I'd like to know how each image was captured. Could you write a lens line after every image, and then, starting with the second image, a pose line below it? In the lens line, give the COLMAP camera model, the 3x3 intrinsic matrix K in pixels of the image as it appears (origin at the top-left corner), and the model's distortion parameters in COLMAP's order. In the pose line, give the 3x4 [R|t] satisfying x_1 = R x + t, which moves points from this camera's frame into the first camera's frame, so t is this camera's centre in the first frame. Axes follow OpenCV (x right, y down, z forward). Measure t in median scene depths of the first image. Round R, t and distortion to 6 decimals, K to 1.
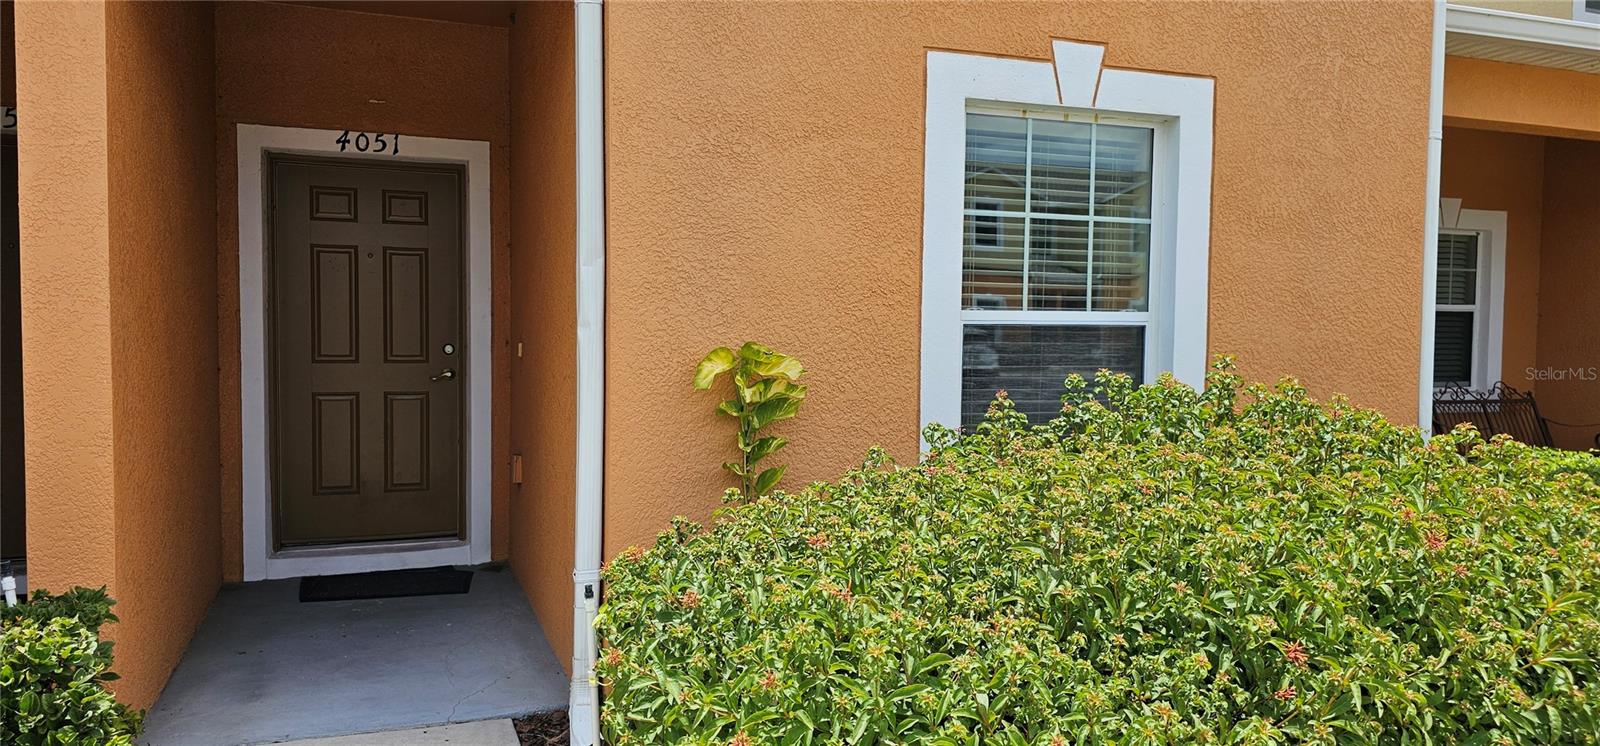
lens RADIAL K [[1081.7, 0, 803.1], [0, 1081.7, 373.3], [0, 0, 1]] dist [0.035686, -0.003487]
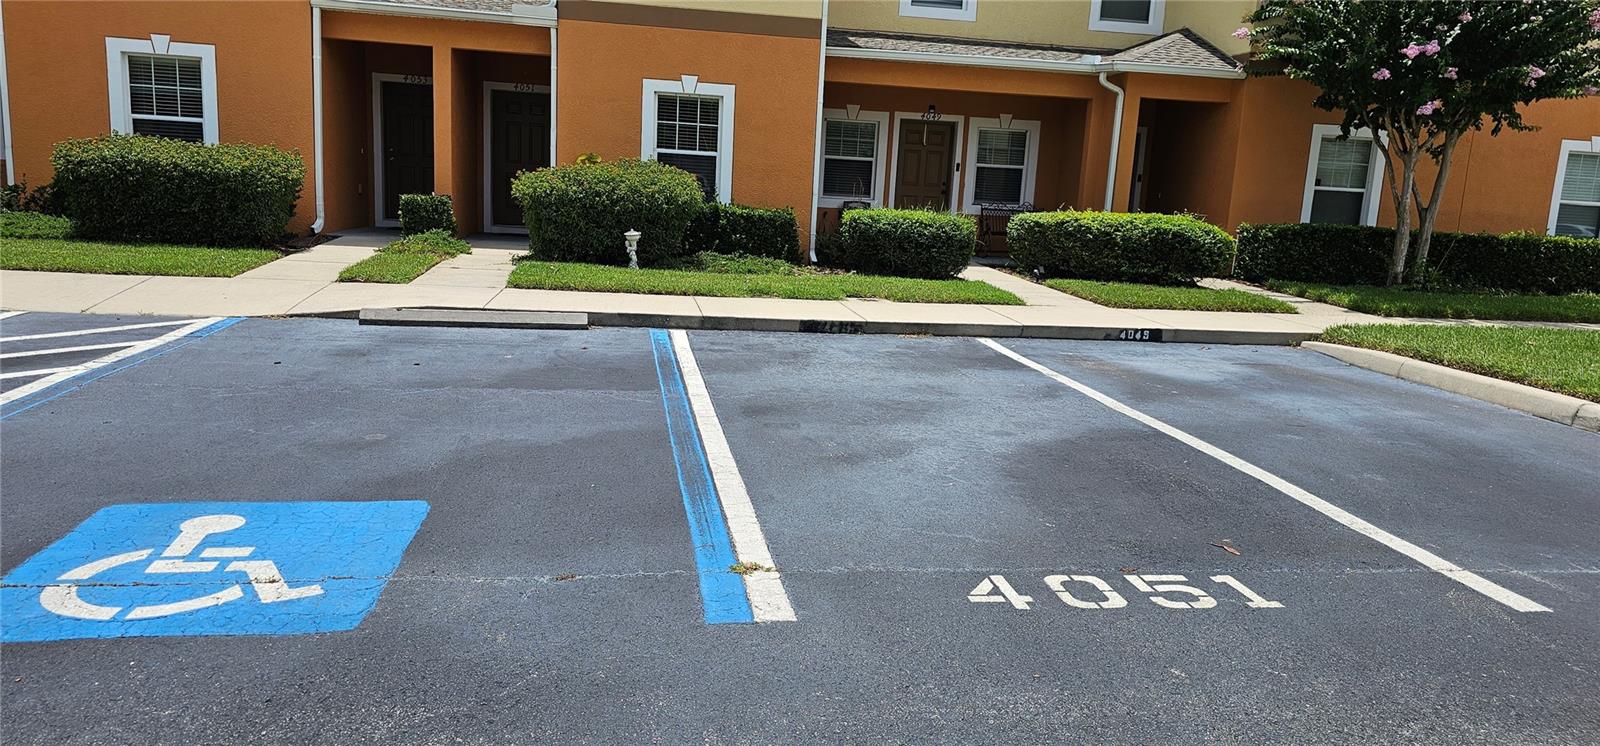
lens RADIAL K [[1081.7, 0, 802.7], [0, 1081.7, 368.2], [0, 0, 1]] dist [0.035686, -0.003487]
pose [[0.974406, 0.081237, -0.209605, 1.053048], [-0.056441, 0.990962, 0.121690, 0.149341], [0.217597, -0.106745, 0.970184, -1.844327]]
